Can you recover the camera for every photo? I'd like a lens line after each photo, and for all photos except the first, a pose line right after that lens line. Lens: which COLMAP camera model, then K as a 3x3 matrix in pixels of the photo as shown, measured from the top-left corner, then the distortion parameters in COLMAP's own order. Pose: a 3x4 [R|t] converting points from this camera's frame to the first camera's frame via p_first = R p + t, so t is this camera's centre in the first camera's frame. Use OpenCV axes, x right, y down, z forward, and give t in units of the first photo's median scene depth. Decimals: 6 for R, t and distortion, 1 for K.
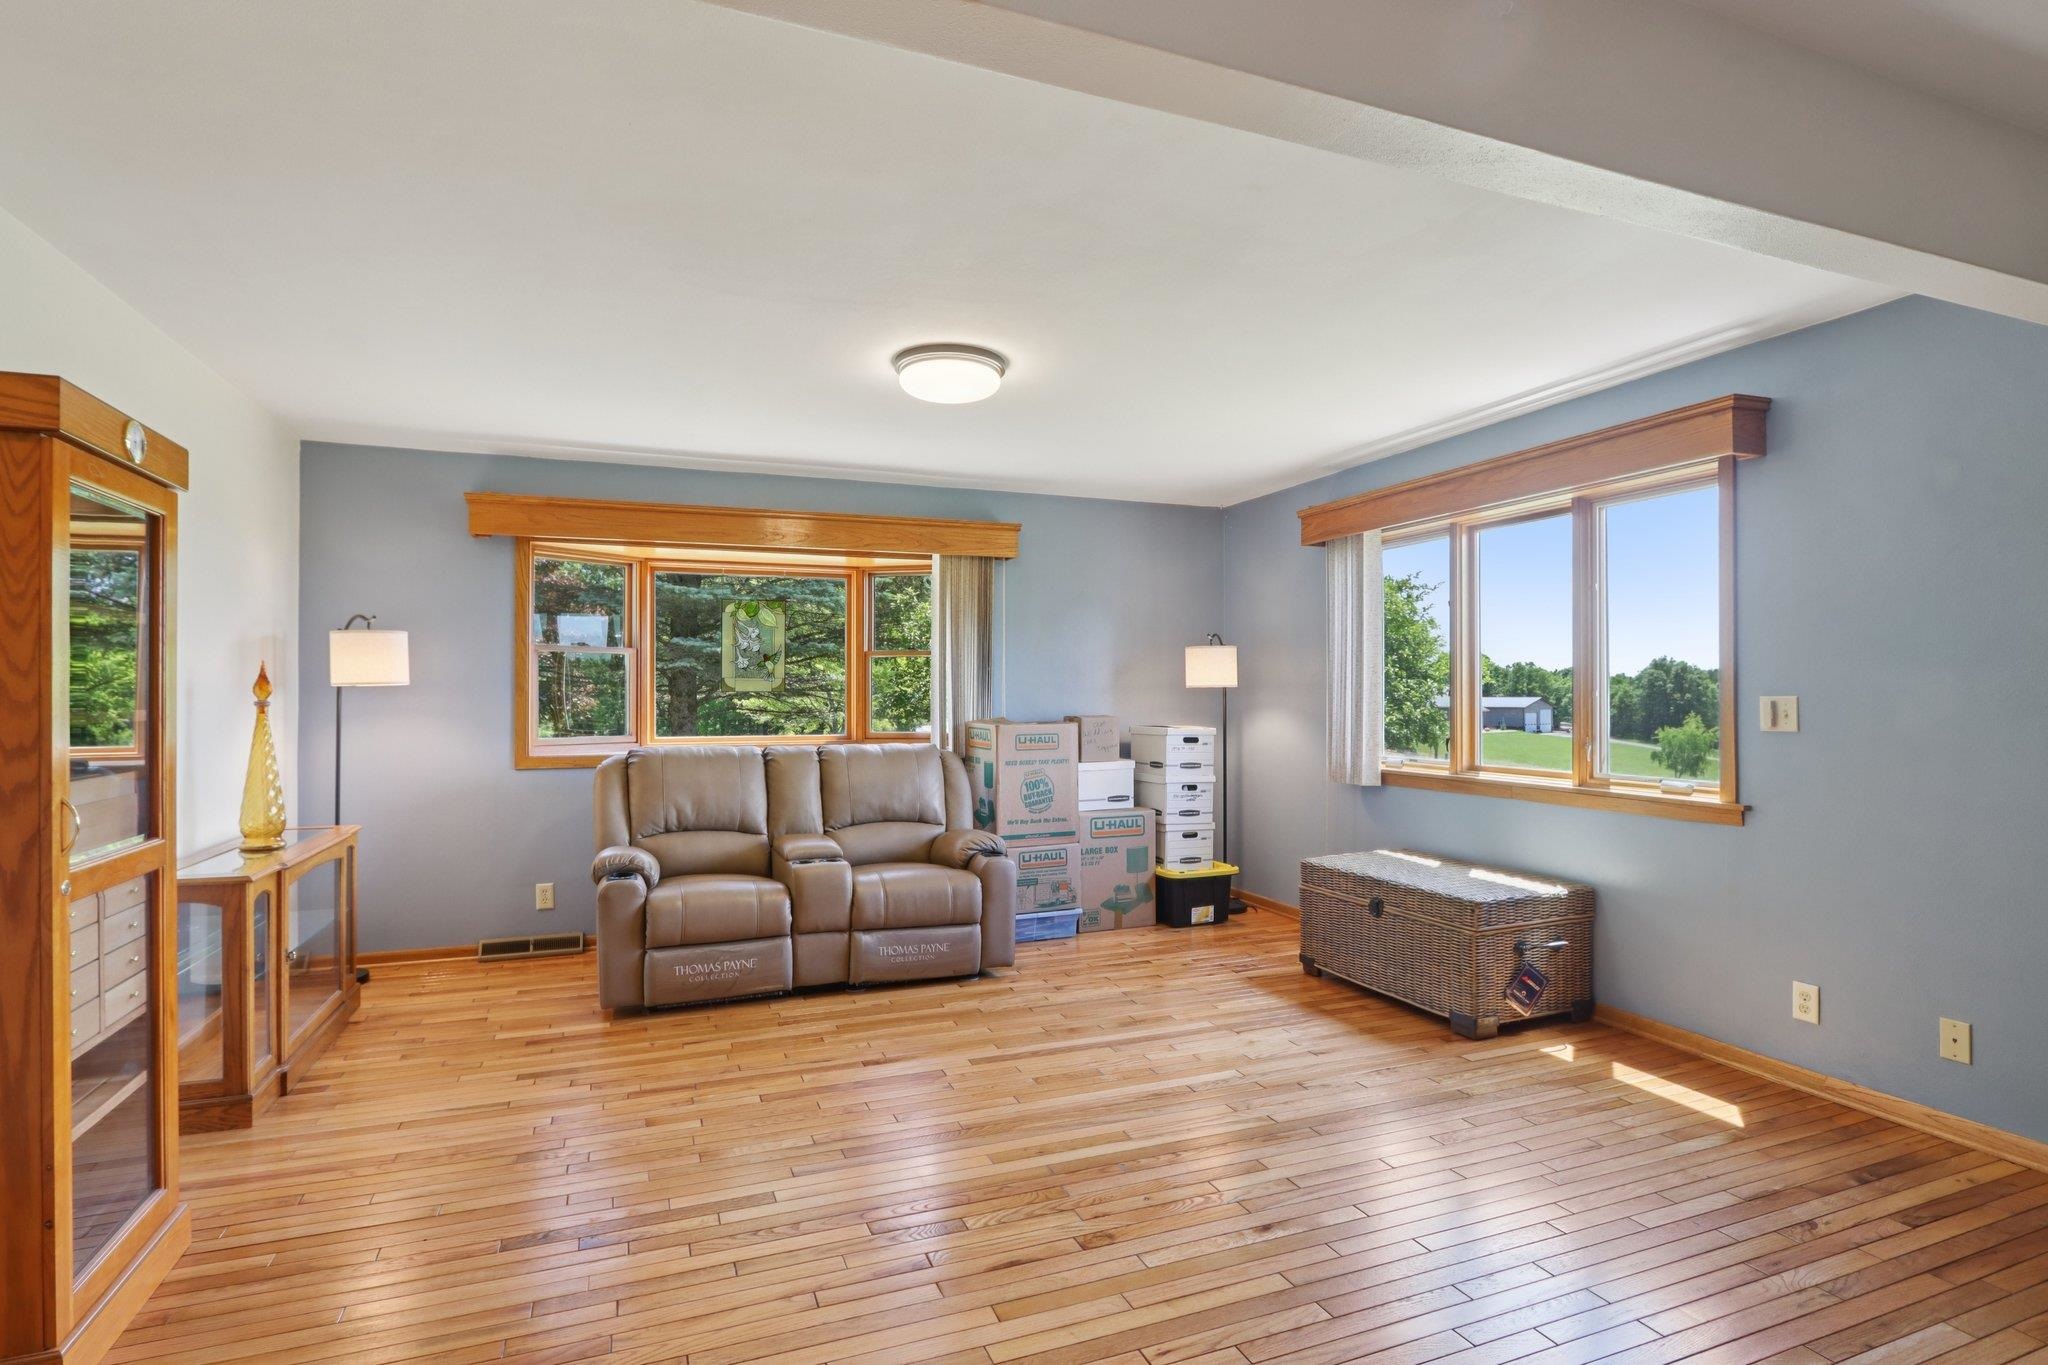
lens RADIAL K [[998.0, 0, 989.9], [0, 998.0, 695.2], [0, 0, 1]] dist [-0.019045, 0.007135]
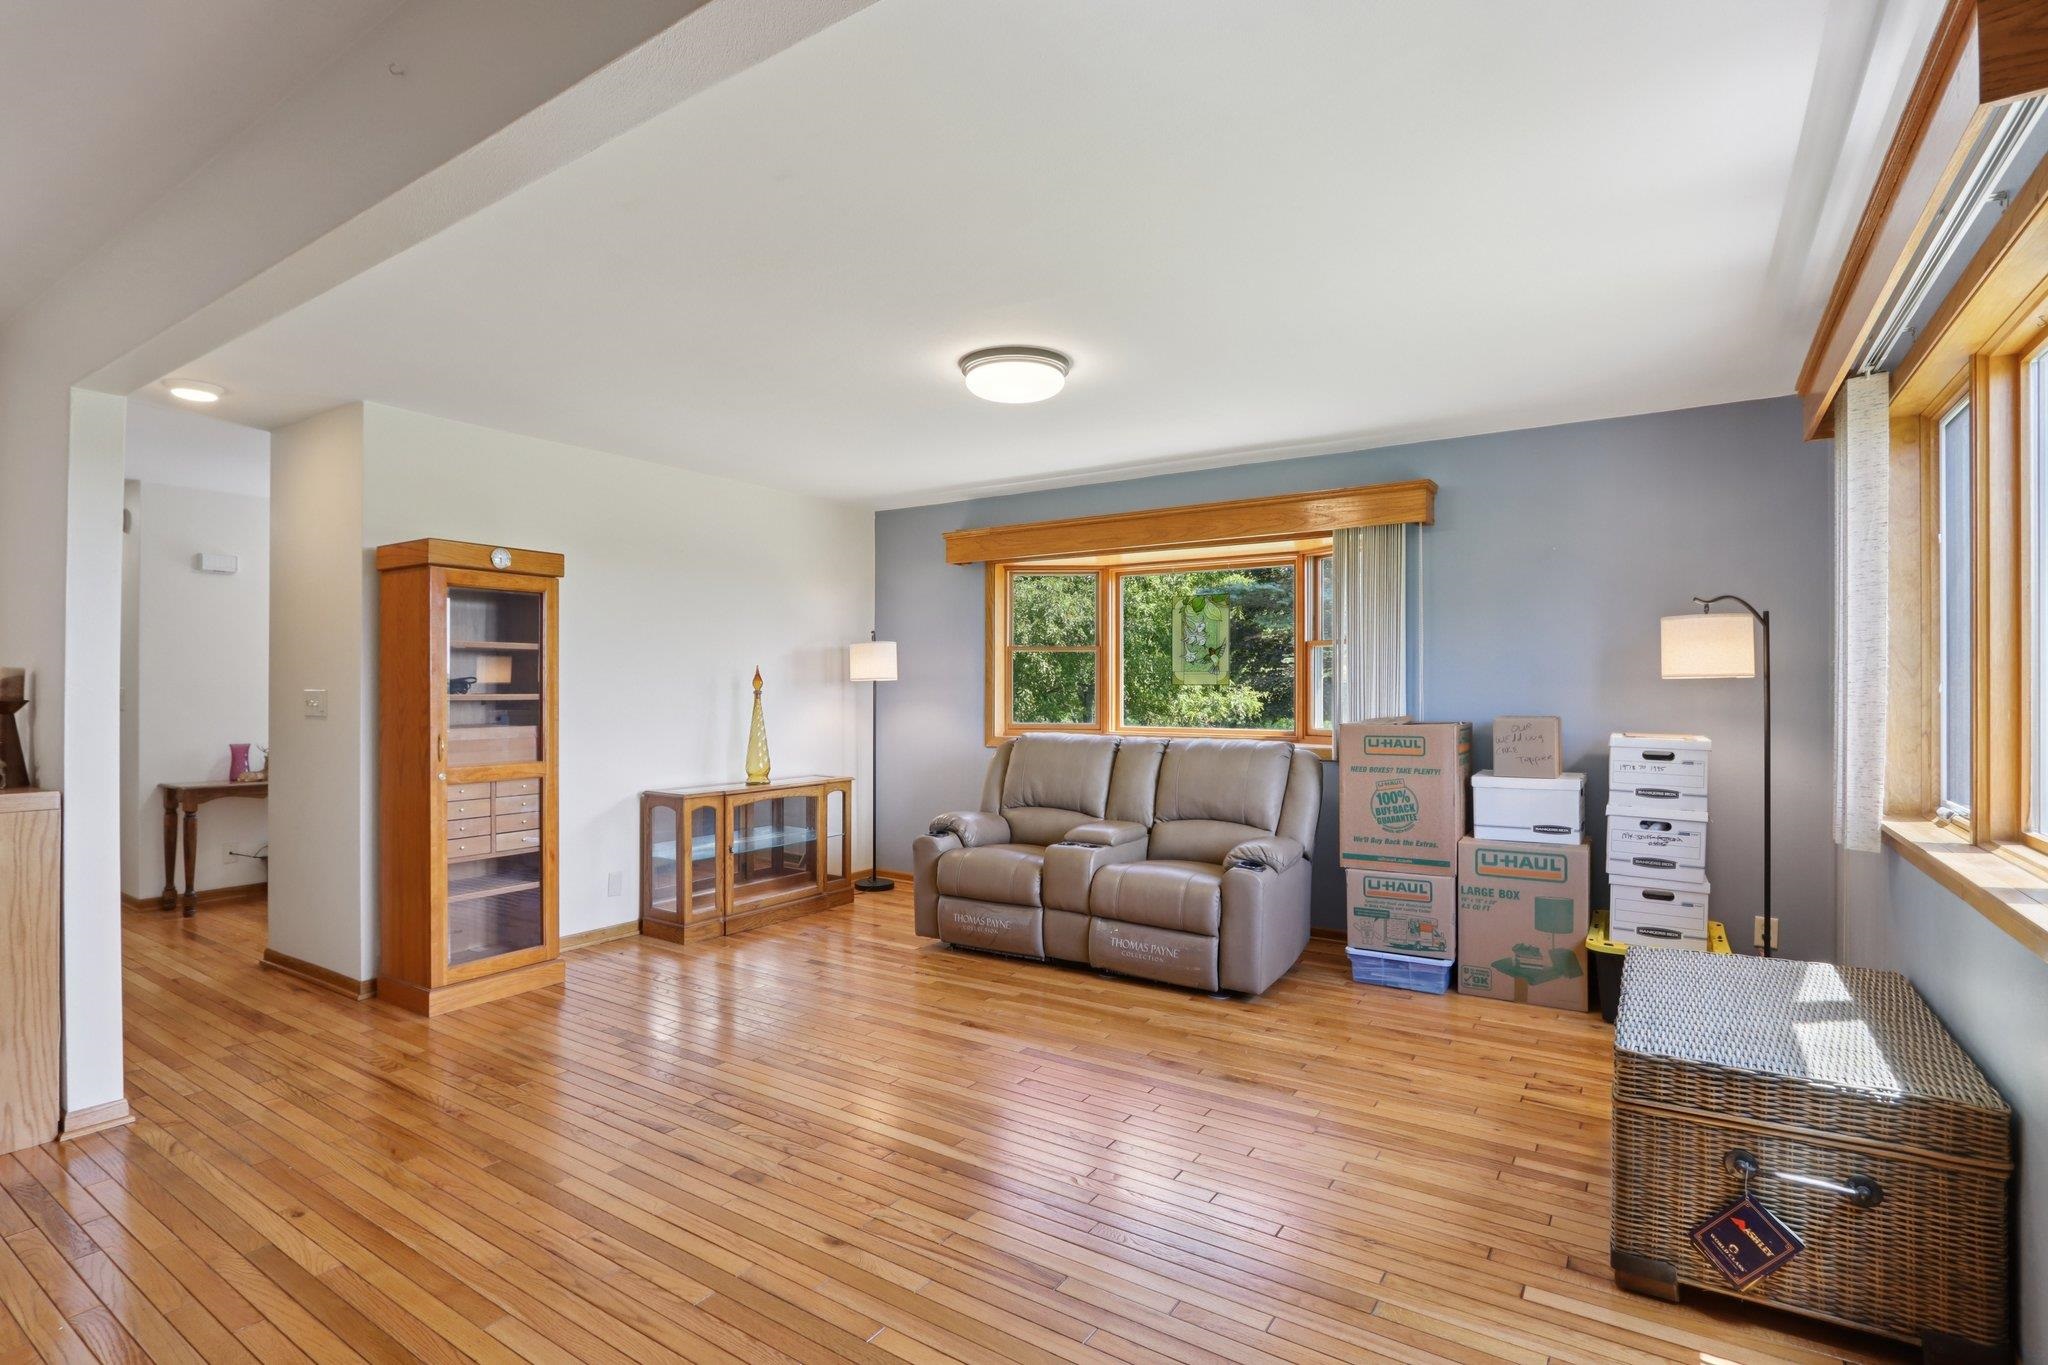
lens RADIAL K [[998.0, 0, 995.4], [0, 998.0, 685.9], [0, 0, 1]] dist [-0.019045, 0.007135]
pose [[0.577106, 0.000353, -0.816669, 0.632538], [-0.002989, 0.999994, -0.001680, 0.000149], [0.816664, 0.003410, 0.577104, 0.313316]]
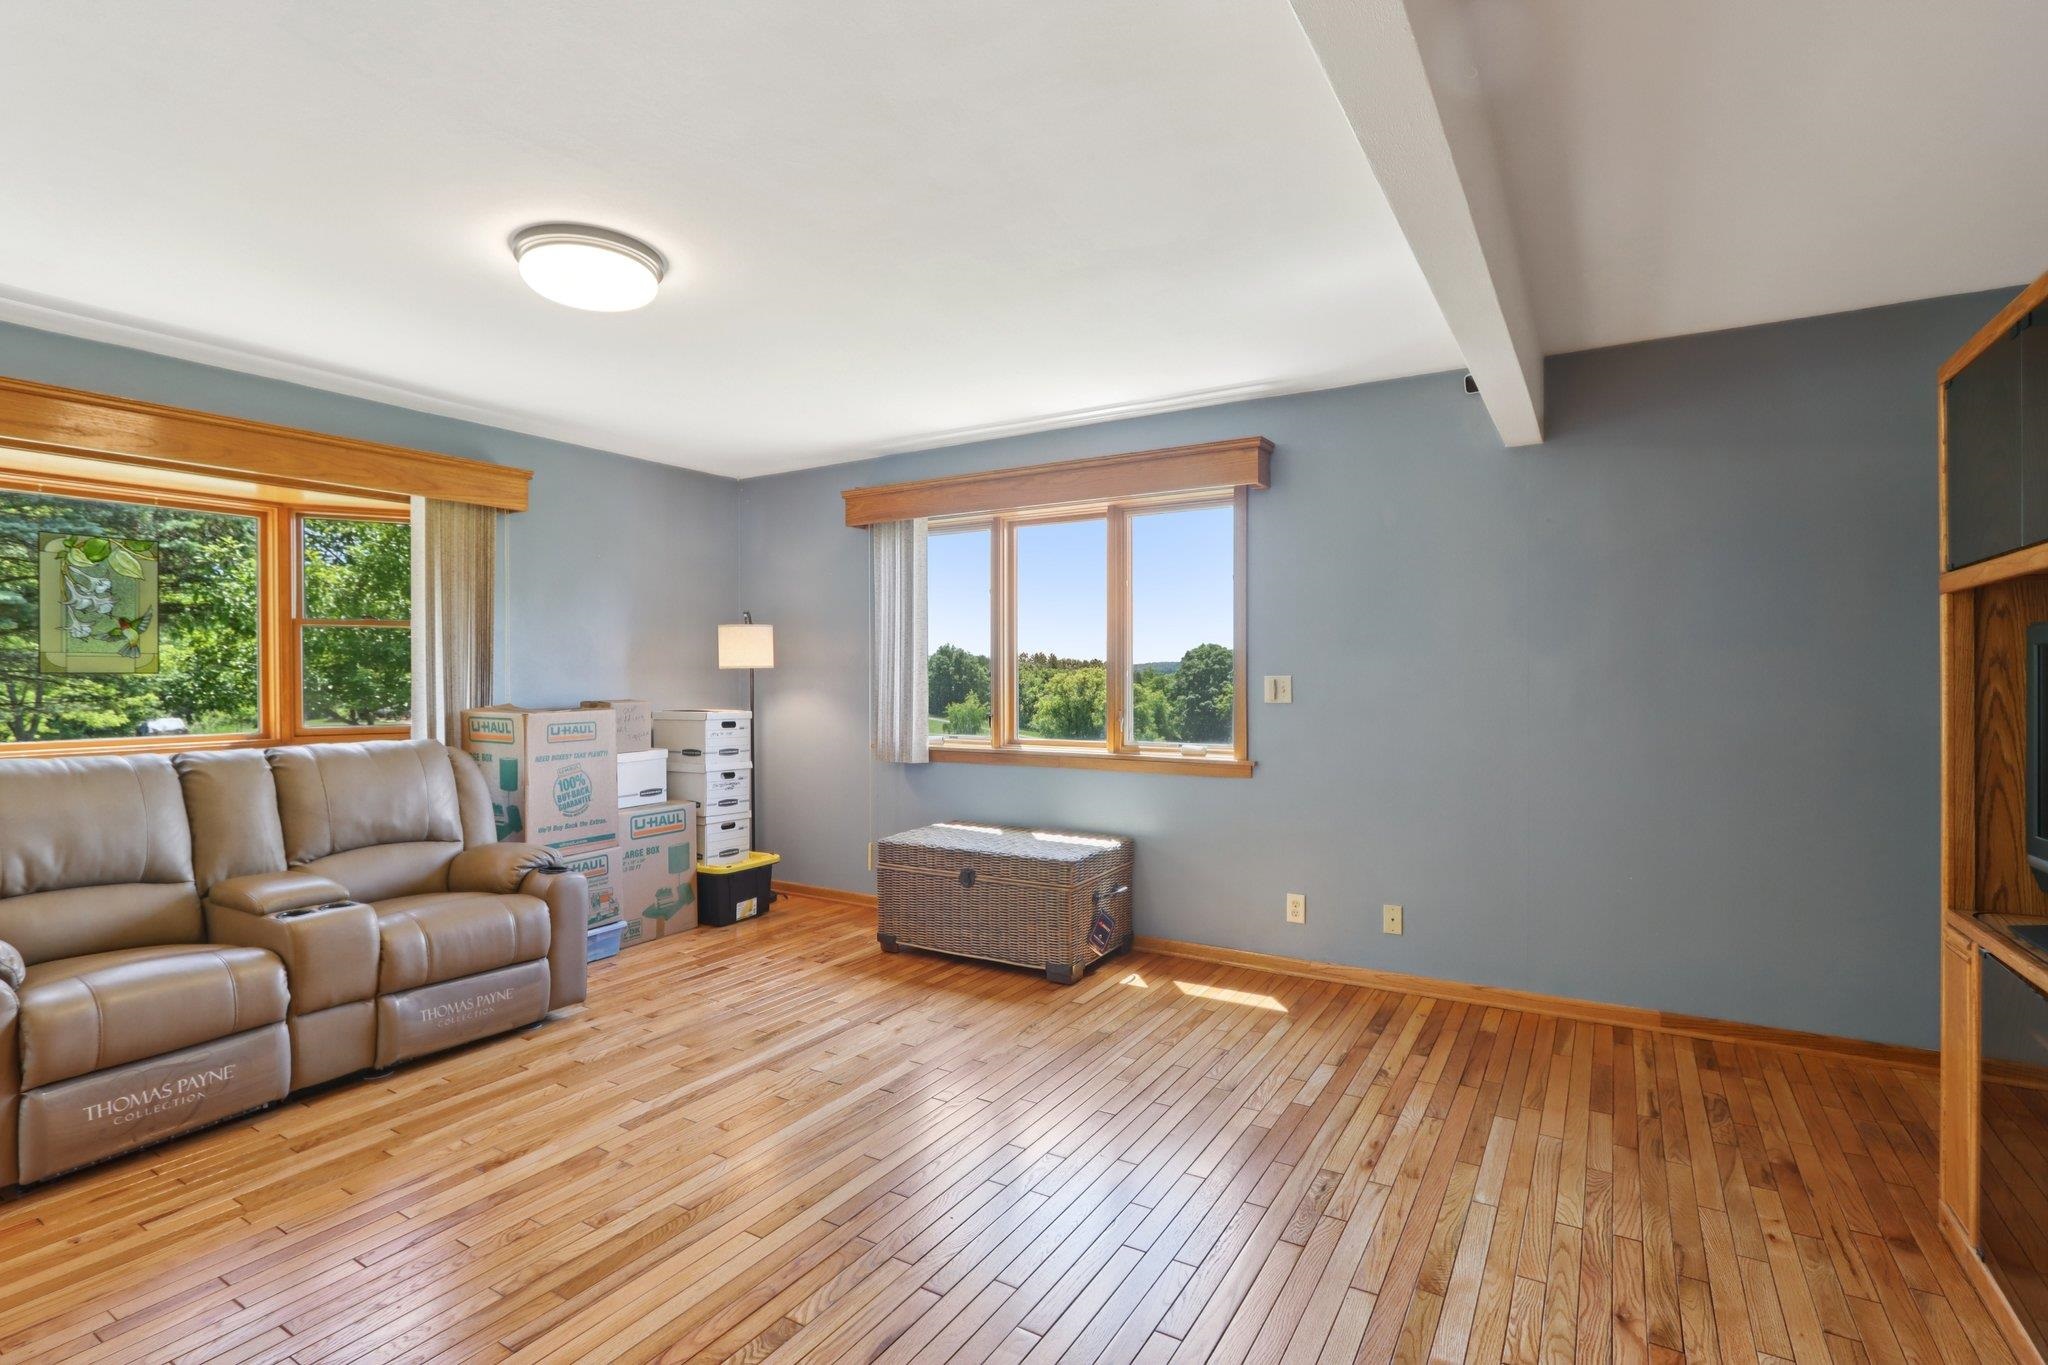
lens RADIAL K [[998.0, 0, 992.7], [0, 998.0, 686.0], [0, 0, 1]] dist [-0.019045, 0.007135]
pose [[0.796039, -0.008410, 0.605186, -0.213847], [0.002988, 0.999946, 0.009966, 0.000650], [-0.605237, -0.006125, 0.796021, 0.139837]]
